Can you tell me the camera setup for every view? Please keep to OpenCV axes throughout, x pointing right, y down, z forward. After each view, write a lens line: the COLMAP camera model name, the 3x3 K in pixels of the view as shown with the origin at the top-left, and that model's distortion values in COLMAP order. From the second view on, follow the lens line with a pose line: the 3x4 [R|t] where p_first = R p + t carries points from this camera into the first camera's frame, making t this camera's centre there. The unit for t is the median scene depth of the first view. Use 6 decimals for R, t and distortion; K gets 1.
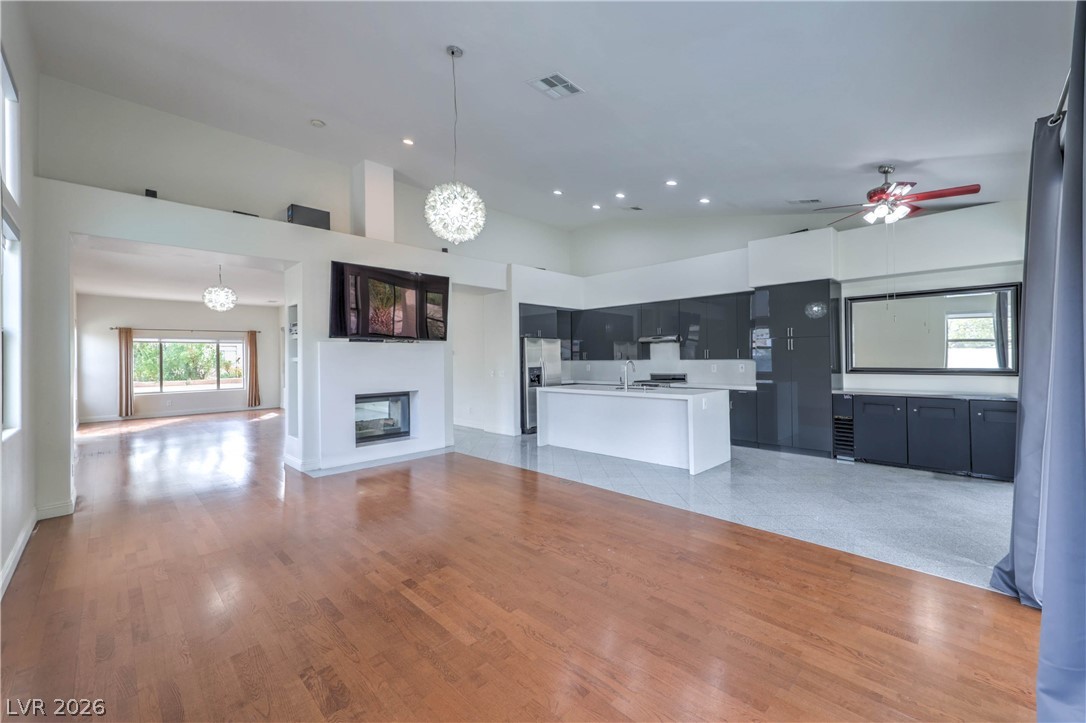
lens RADIAL K [[435.1, 0, 543.0], [0, 435.1, 361.5], [0, 0, 1]] dist [-0.001418, -0.000267]
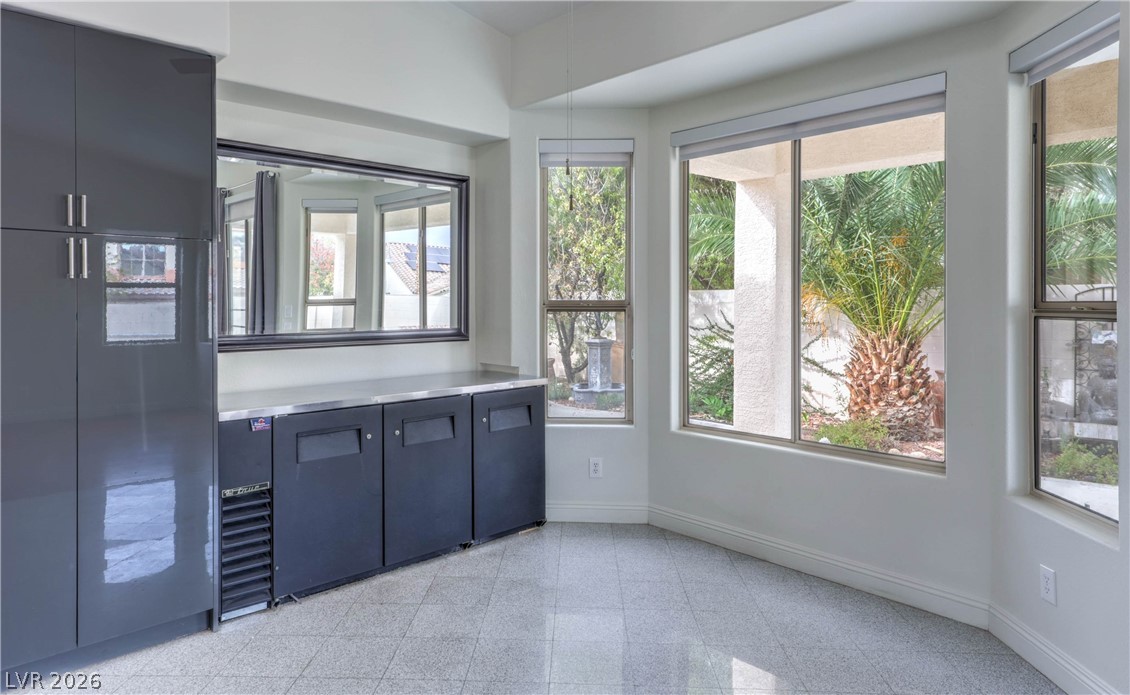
lens RADIAL K [[696.6, 0, 544.9], [0, 696.6, 303.7], [0, 0, 1]] dist [0.033849, -0.000329]
pose [[0.033171, 0.010302, 0.999397, 0.115564], [0.013473, 0.999851, -0.010754, -0.002564], [-0.999359, 0.013822, 0.033027, 0.537446]]
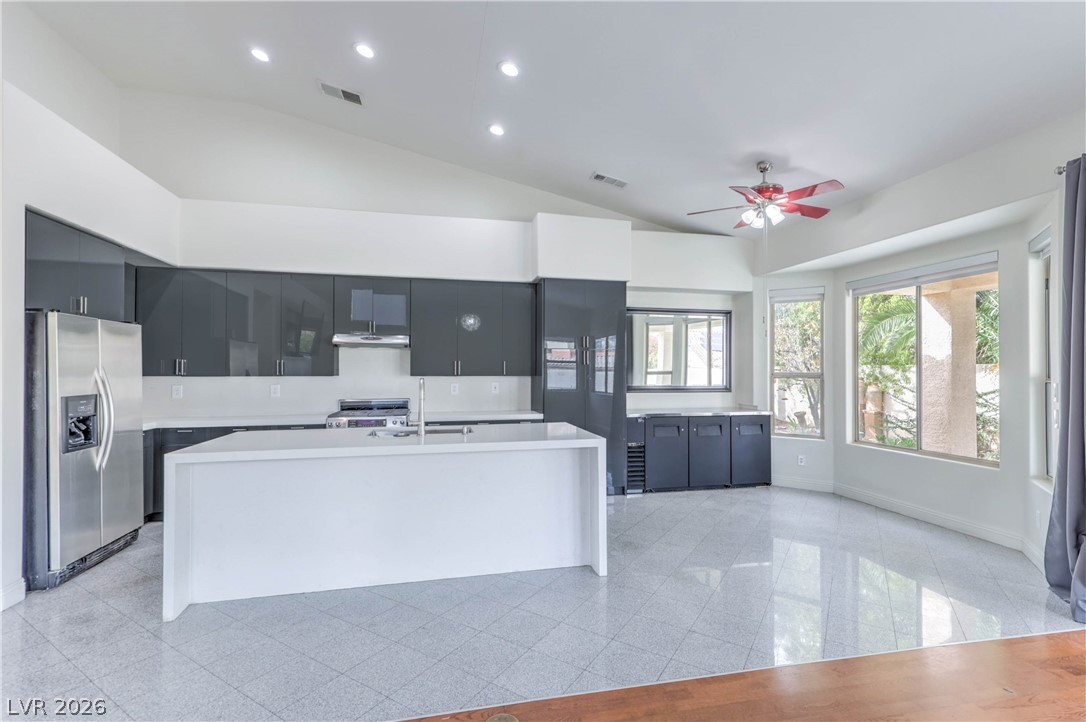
lens RADIAL K [[486.4, 0, 542.3], [0, 486.4, 370.3], [0, 0, 1]] dist [-0.001404, -0.000462]
pose [[0.520355, 0.017311, 0.853774, -0.165938], [0.000592, 0.999787, -0.020632, 0.001127], [-0.853950, 0.011241, 0.520234, 0.466922]]
